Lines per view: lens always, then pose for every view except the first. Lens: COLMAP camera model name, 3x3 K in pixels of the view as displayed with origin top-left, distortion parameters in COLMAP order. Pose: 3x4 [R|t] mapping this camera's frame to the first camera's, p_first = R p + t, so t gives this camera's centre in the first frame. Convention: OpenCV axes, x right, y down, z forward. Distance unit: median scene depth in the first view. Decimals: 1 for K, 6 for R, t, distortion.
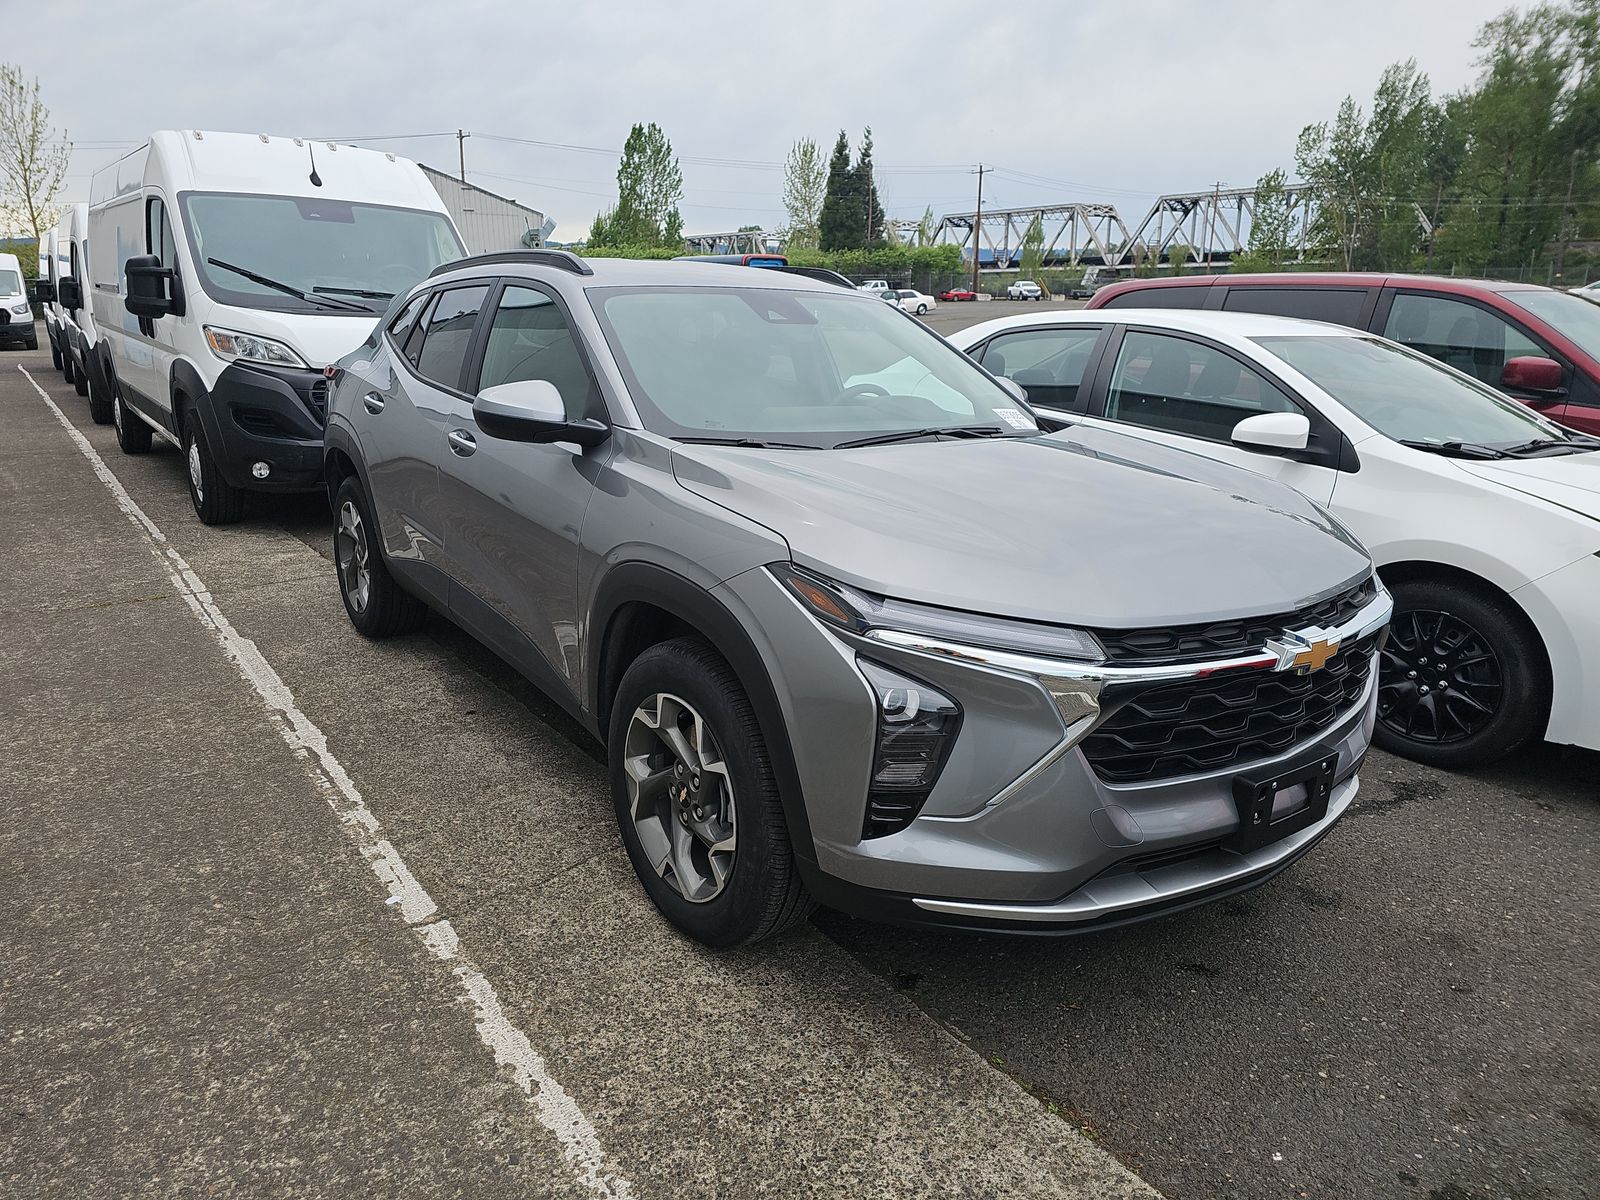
lens RADIAL K [[1059.2, 0, 794.3], [0, 1059.2, 596.6], [0, 0, 1]] dist [0.027910, -0.021921]
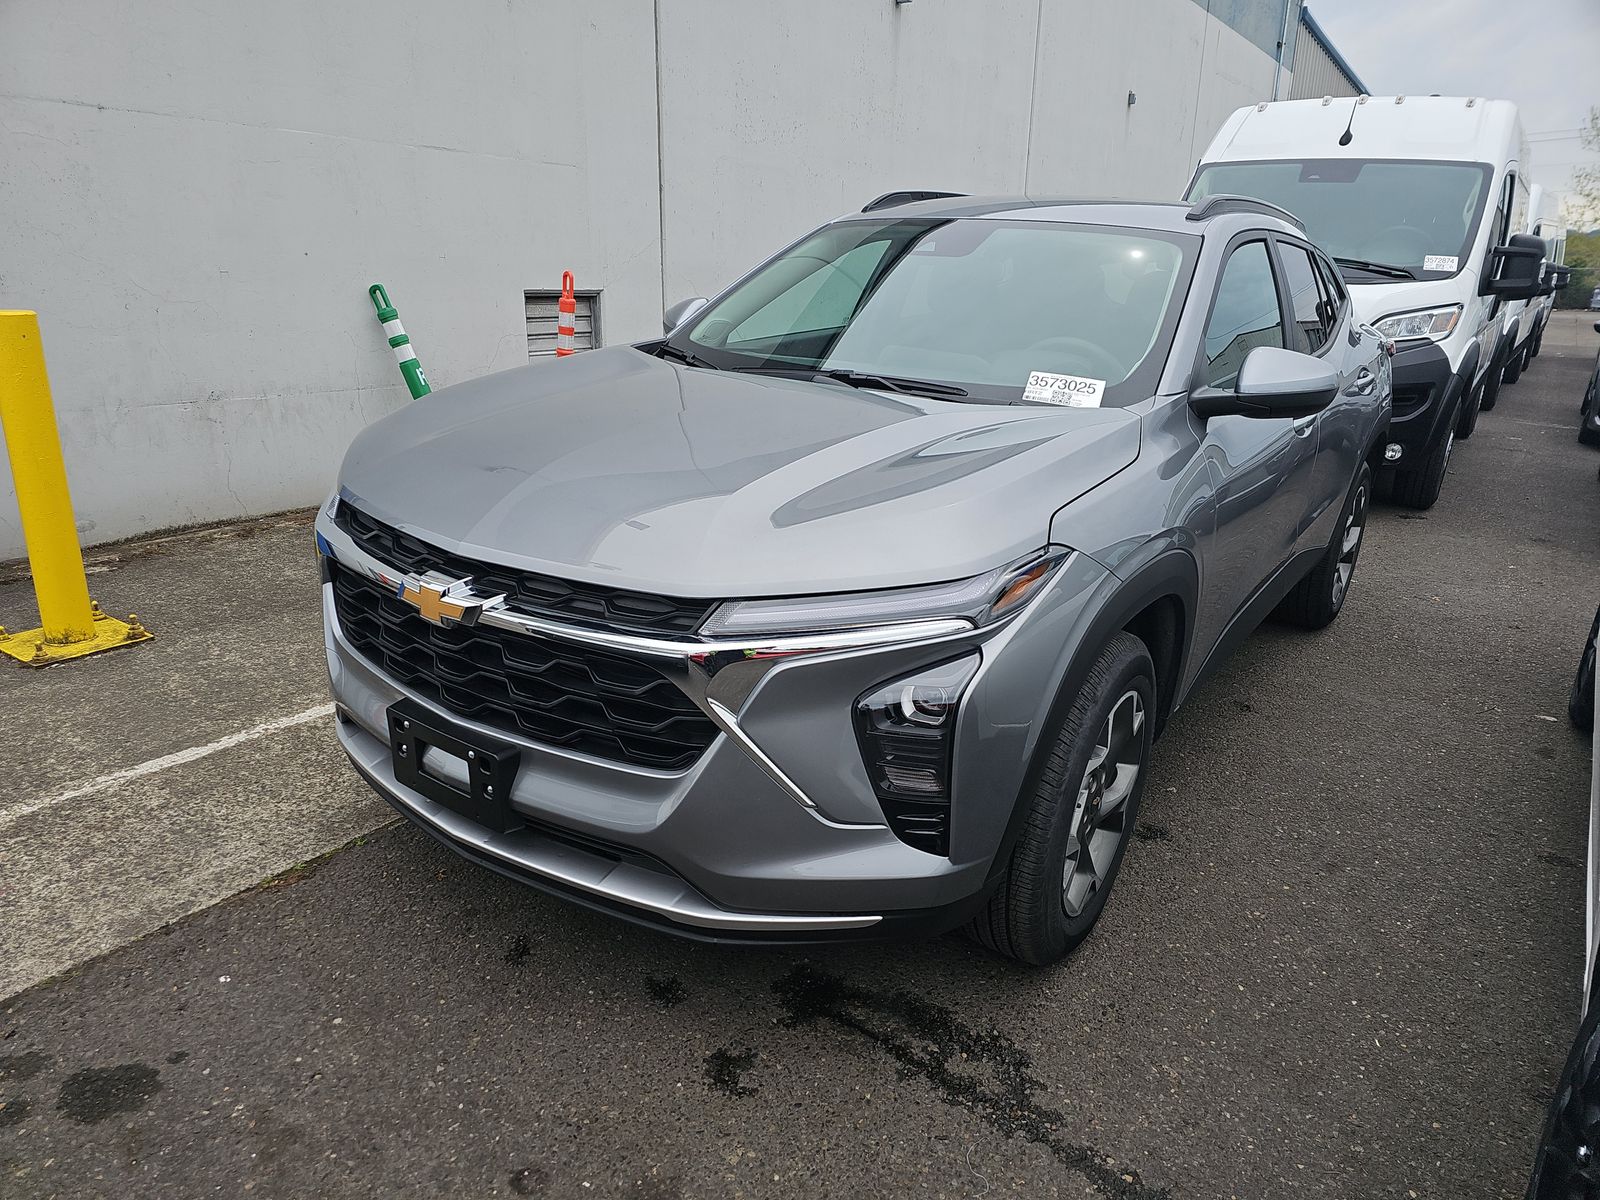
lens RADIAL K [[1059.2, 0, 793.9], [0, 1059.2, 605.2], [0, 0, 1]] dist [0.027910, -0.021921]
pose [[0.311138, 0.288930, -0.905380, 1.490320], [-0.274139, 0.939456, 0.205596, -0.223101], [0.909968, 0.184232, 0.371507, 1.030600]]
